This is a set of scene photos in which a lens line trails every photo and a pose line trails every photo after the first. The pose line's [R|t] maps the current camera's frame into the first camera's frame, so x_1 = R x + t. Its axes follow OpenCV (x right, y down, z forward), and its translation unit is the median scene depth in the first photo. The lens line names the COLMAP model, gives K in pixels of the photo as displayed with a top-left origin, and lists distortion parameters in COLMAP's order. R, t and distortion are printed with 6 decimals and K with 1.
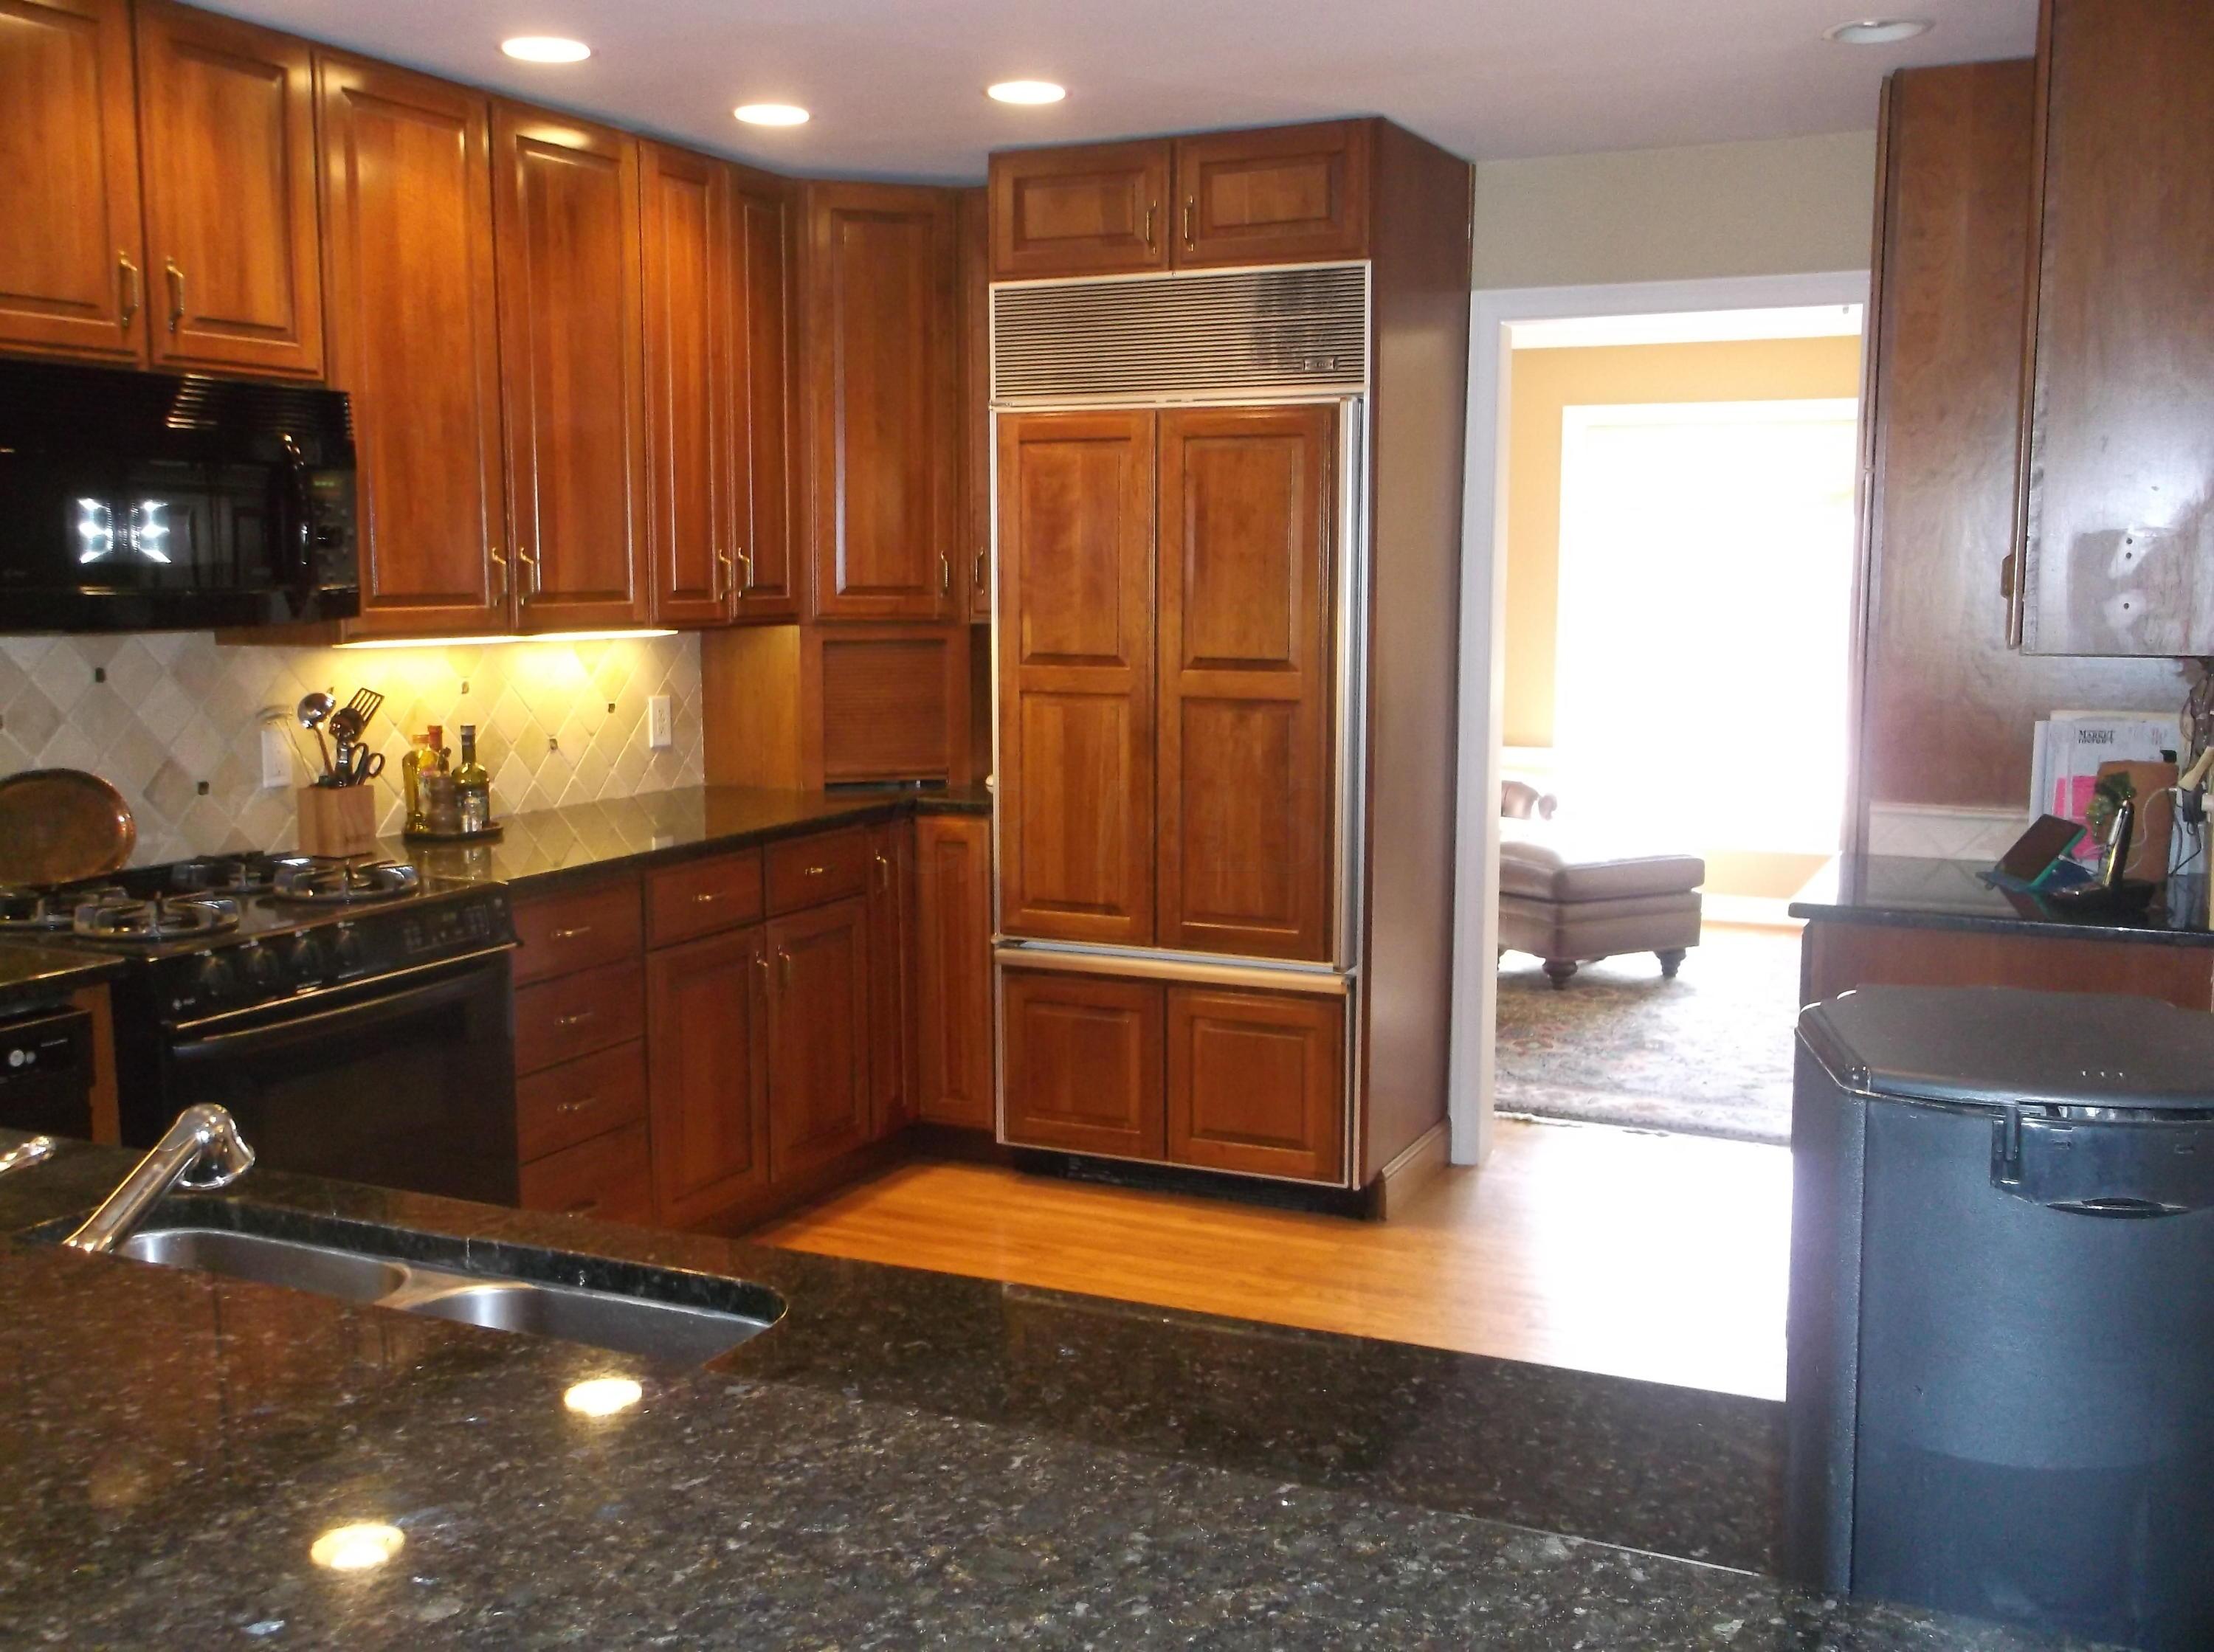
lens RADIAL K [[2177.6, 0, 1101.0], [0, 2177.6, 826.9], [0, 0, 1]] dist [0.006543, 0.000000]
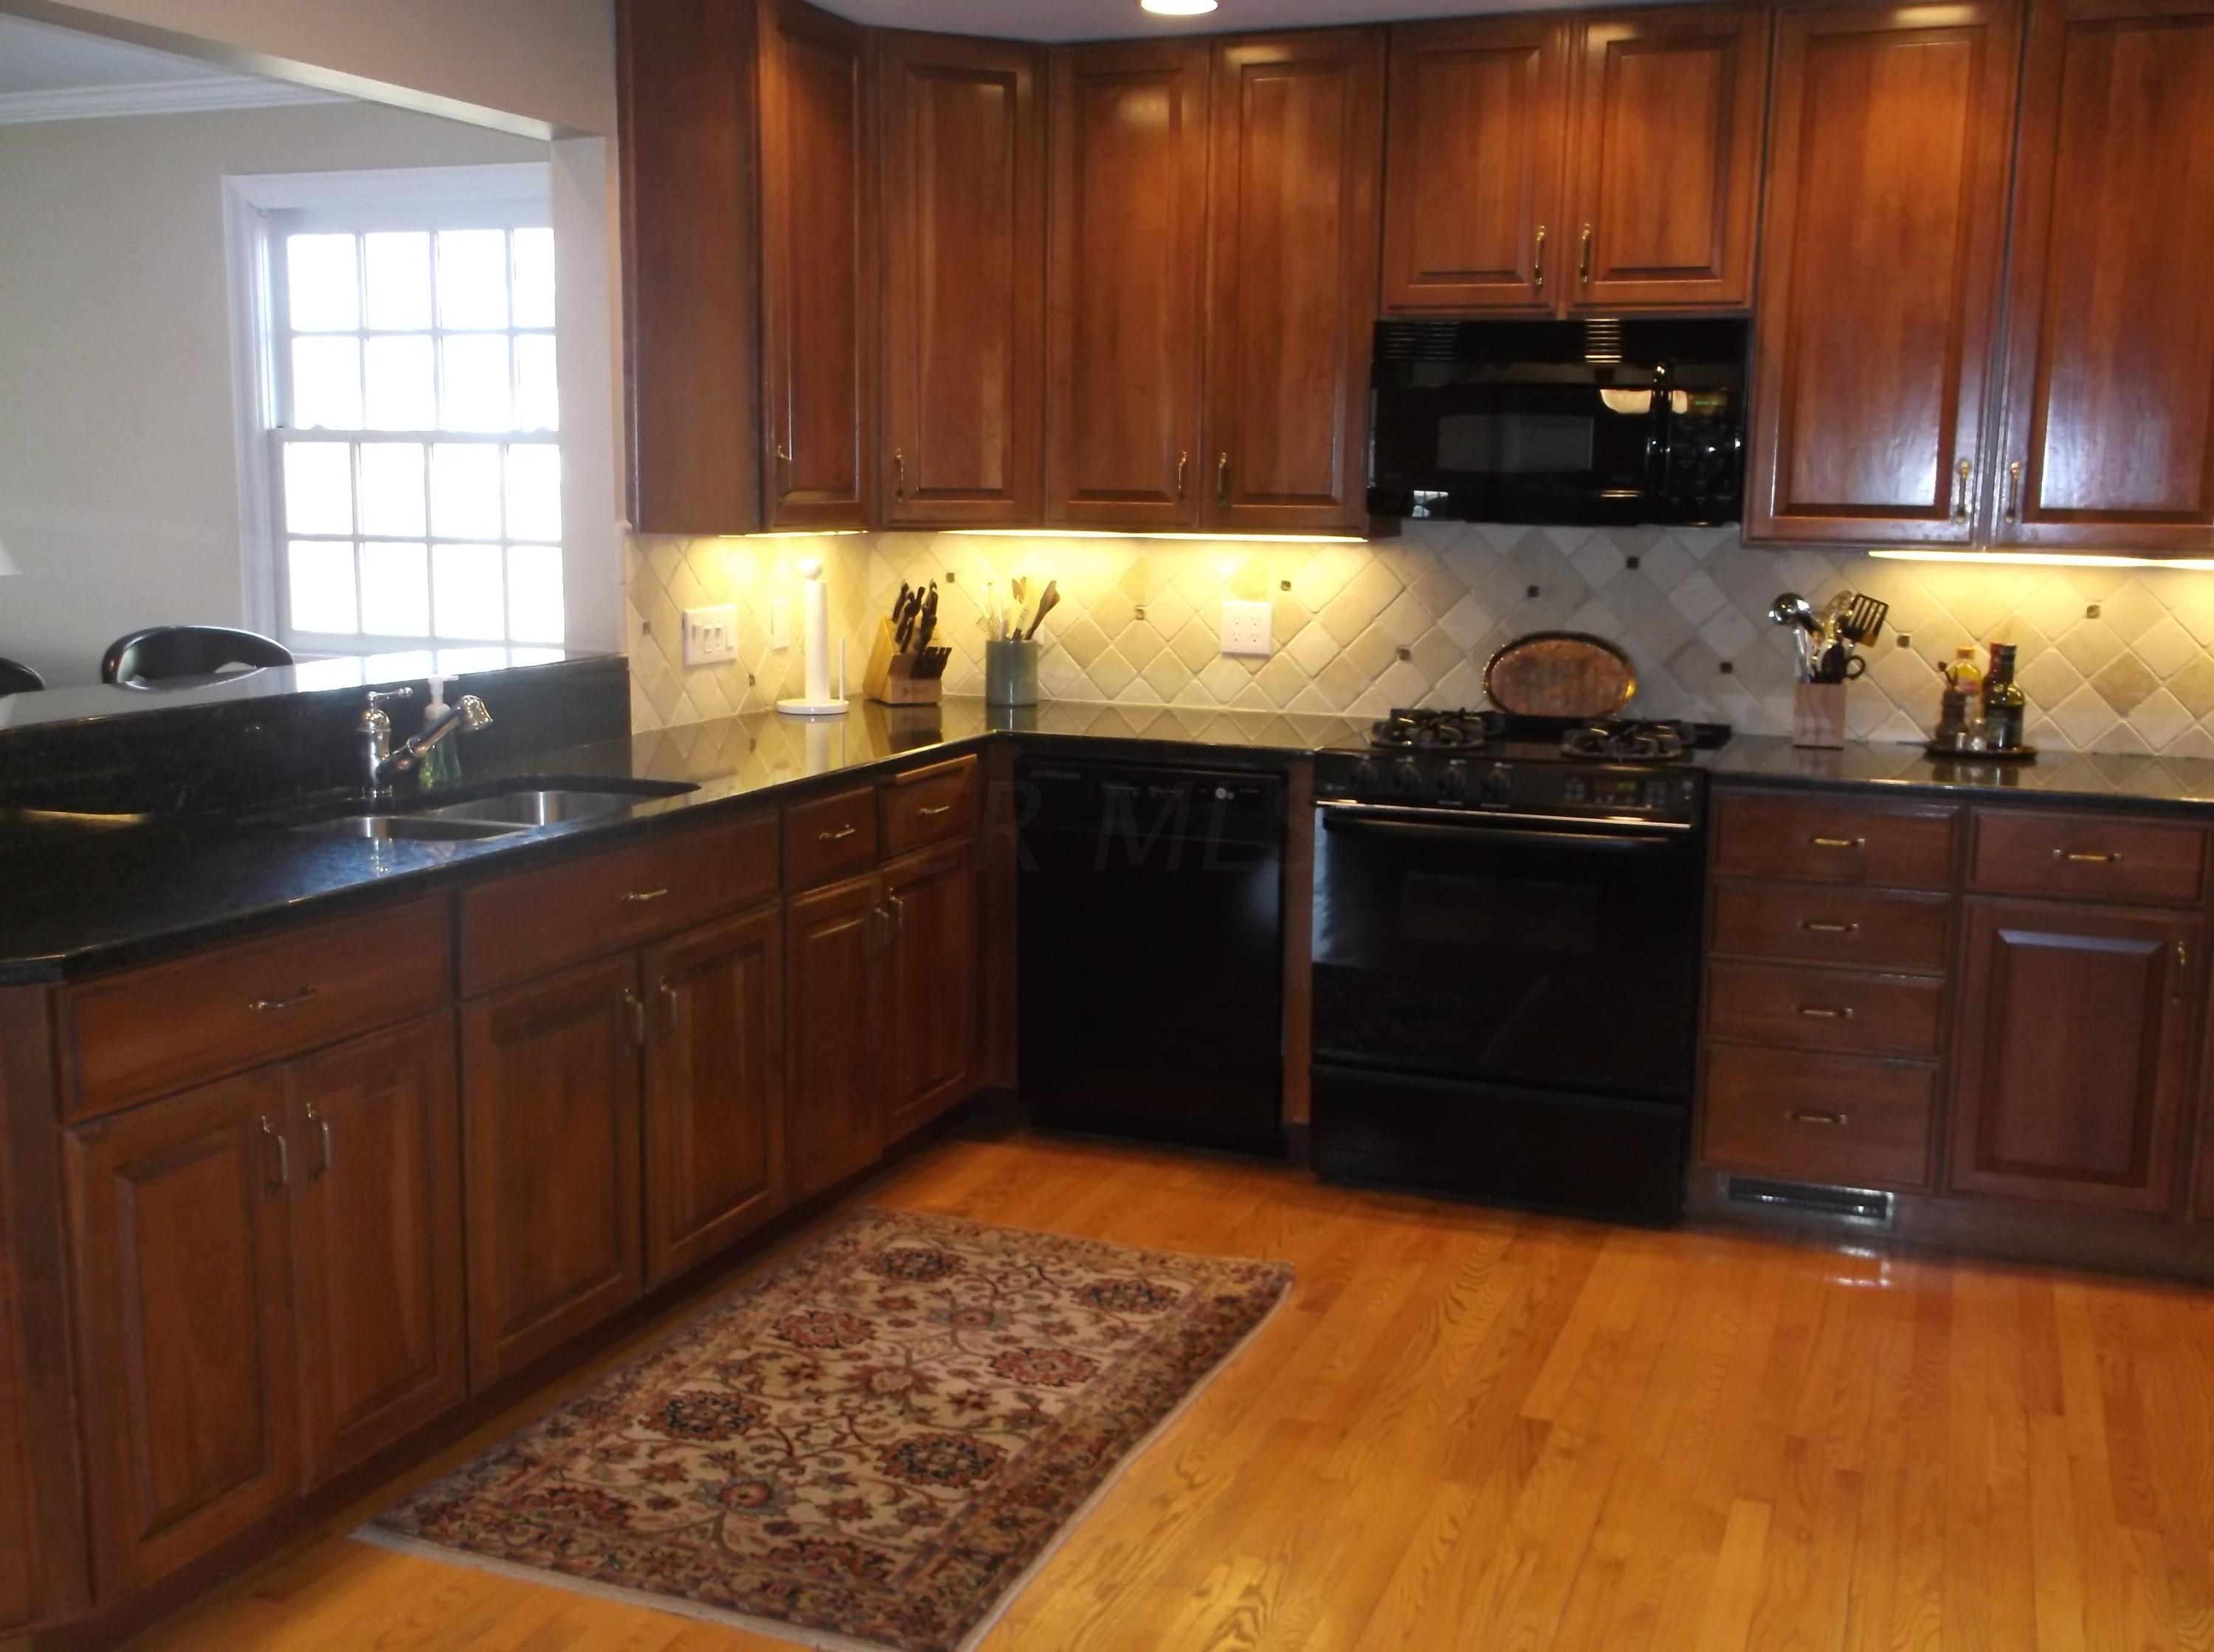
lens RADIAL K [[2177.6, 0, 1094.4], [0, 2177.6, 827.6], [0, 0, 1]] dist [0.006543, 0.000000]
pose [[0.070658, 0.162578, -0.984163, 0.623045], [-0.137591, 0.978786, 0.151811, -0.055543], [0.987966, 0.124686, 0.091528, 0.488595]]
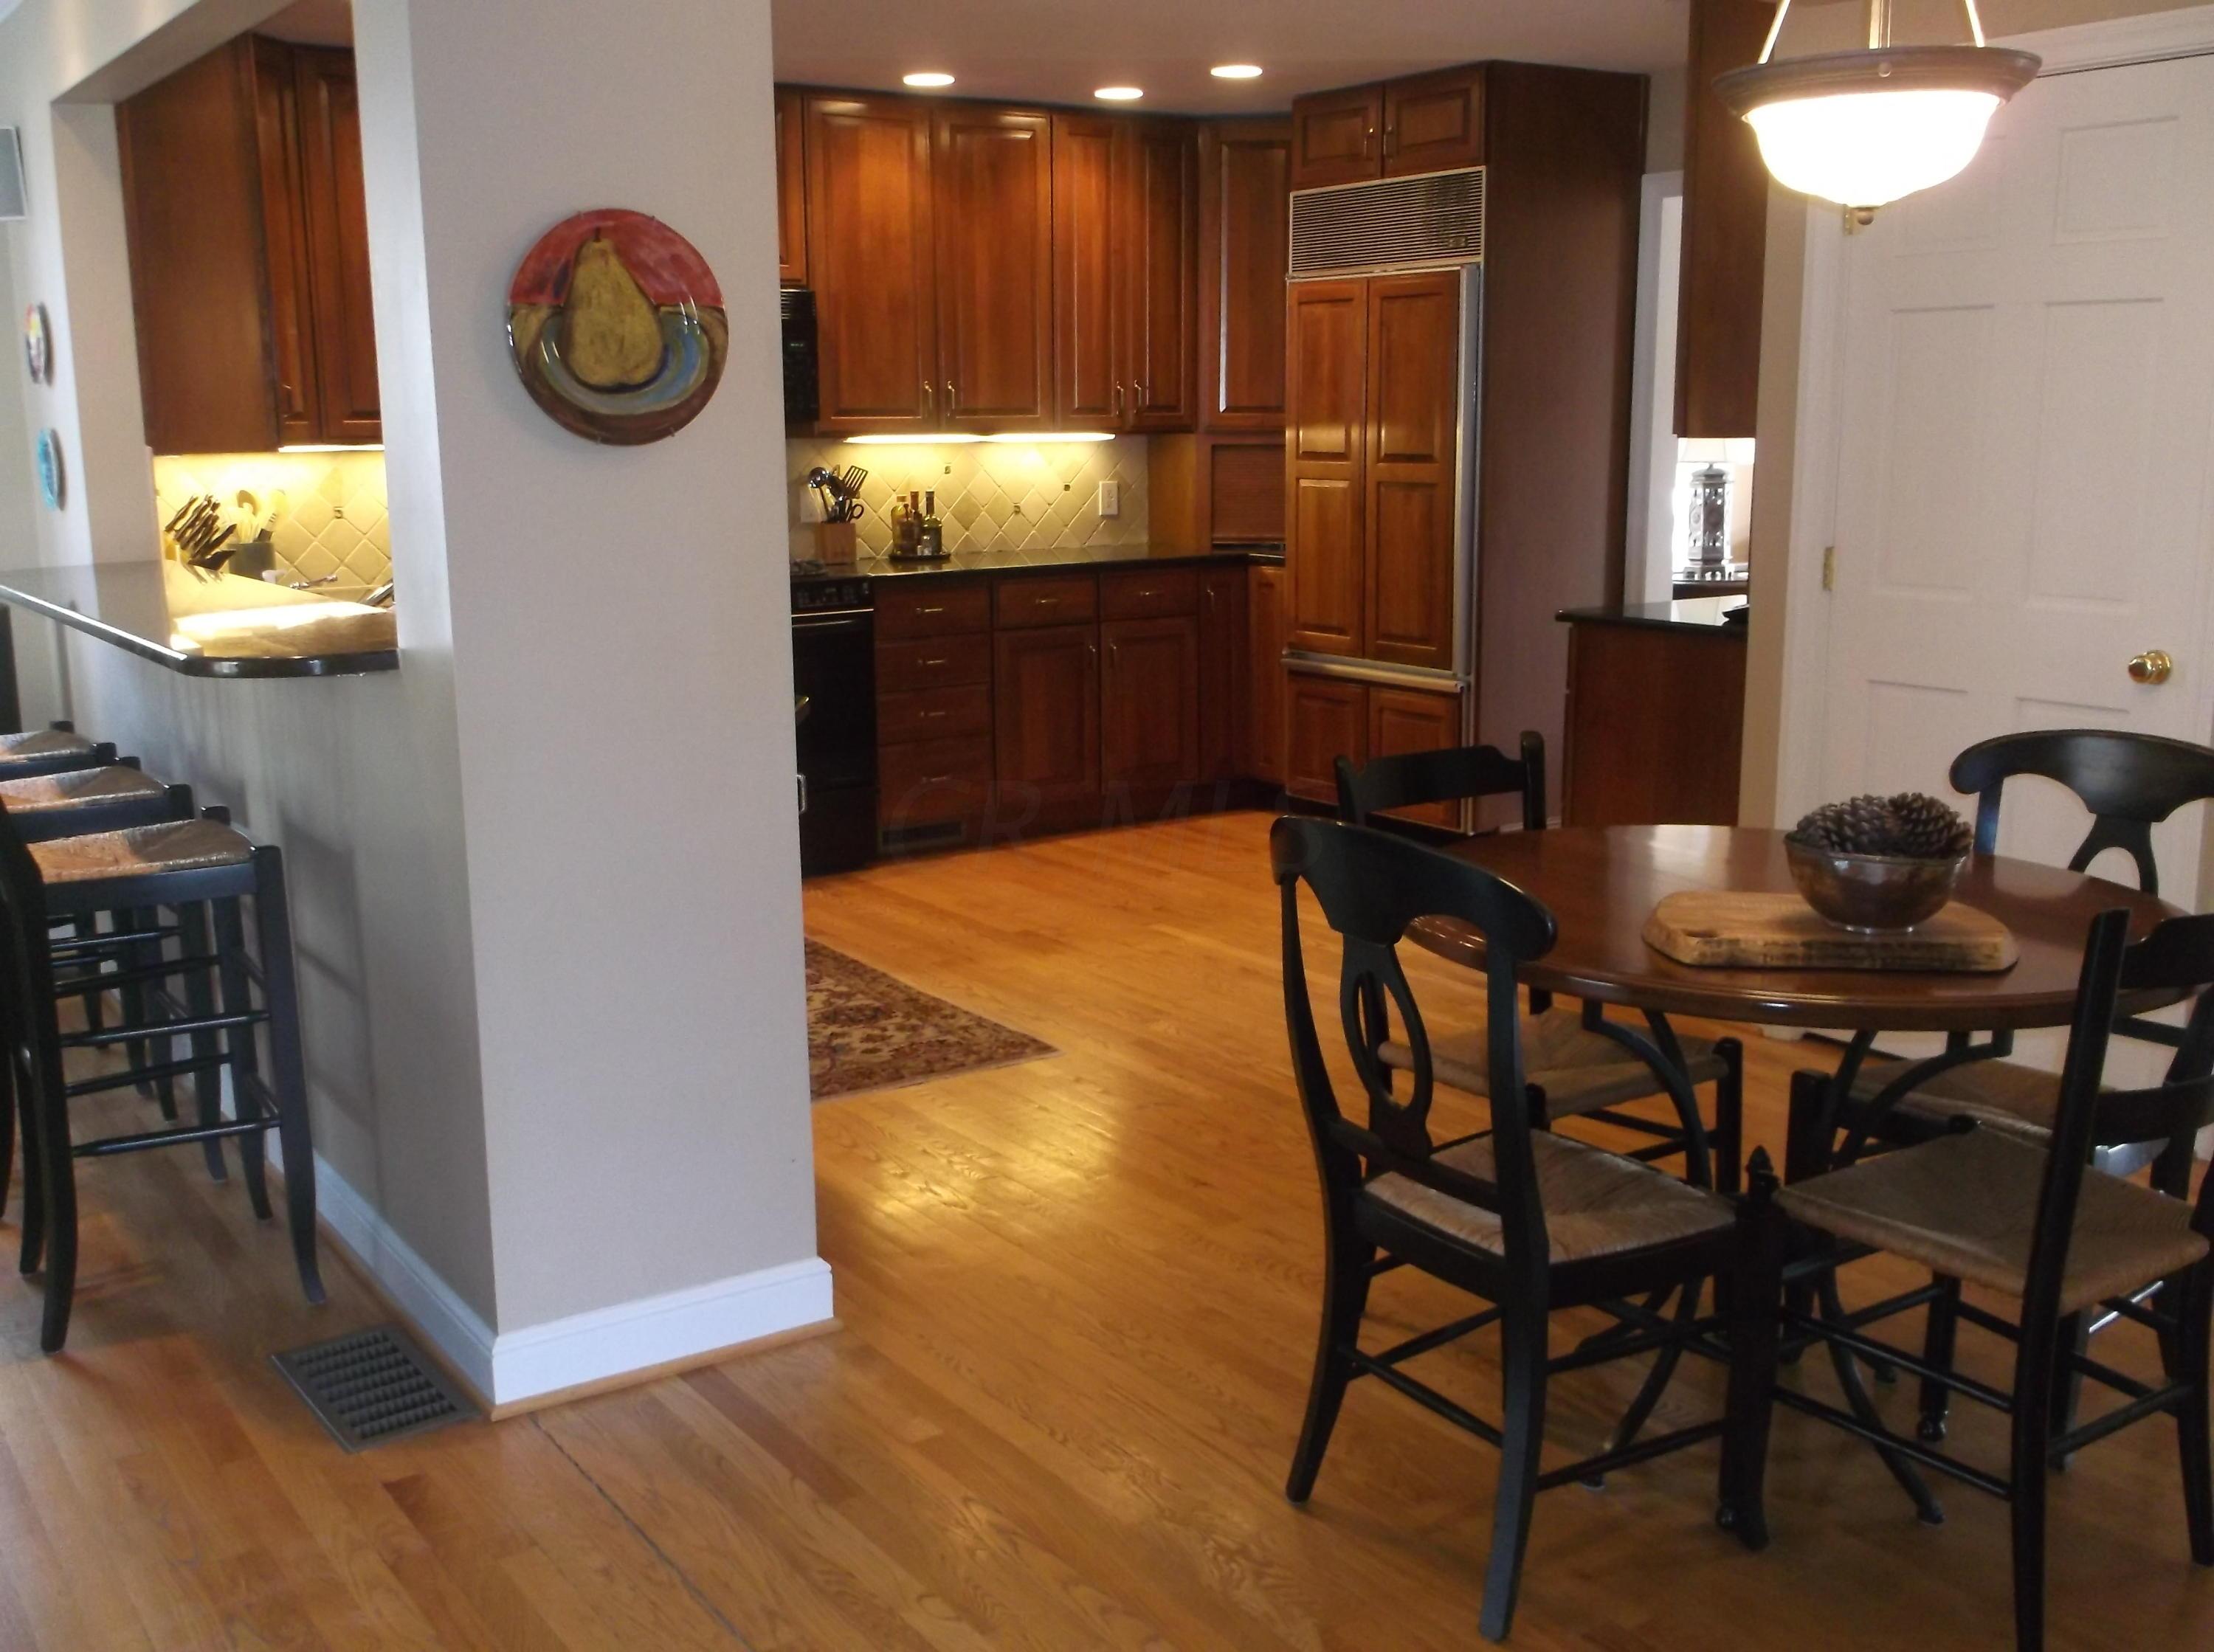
lens RADIAL K [[2177.6, 0, 1097.7], [0, 2177.6, 819.4], [0, 0, 1]] dist [0.006543, 0.000000]
pose [[0.866287, 0.087288, -0.491862, 0.610532], [-0.054227, 0.995229, 0.081111, 0.056043], [0.496595, -0.043593, 0.866887, -0.345828]]
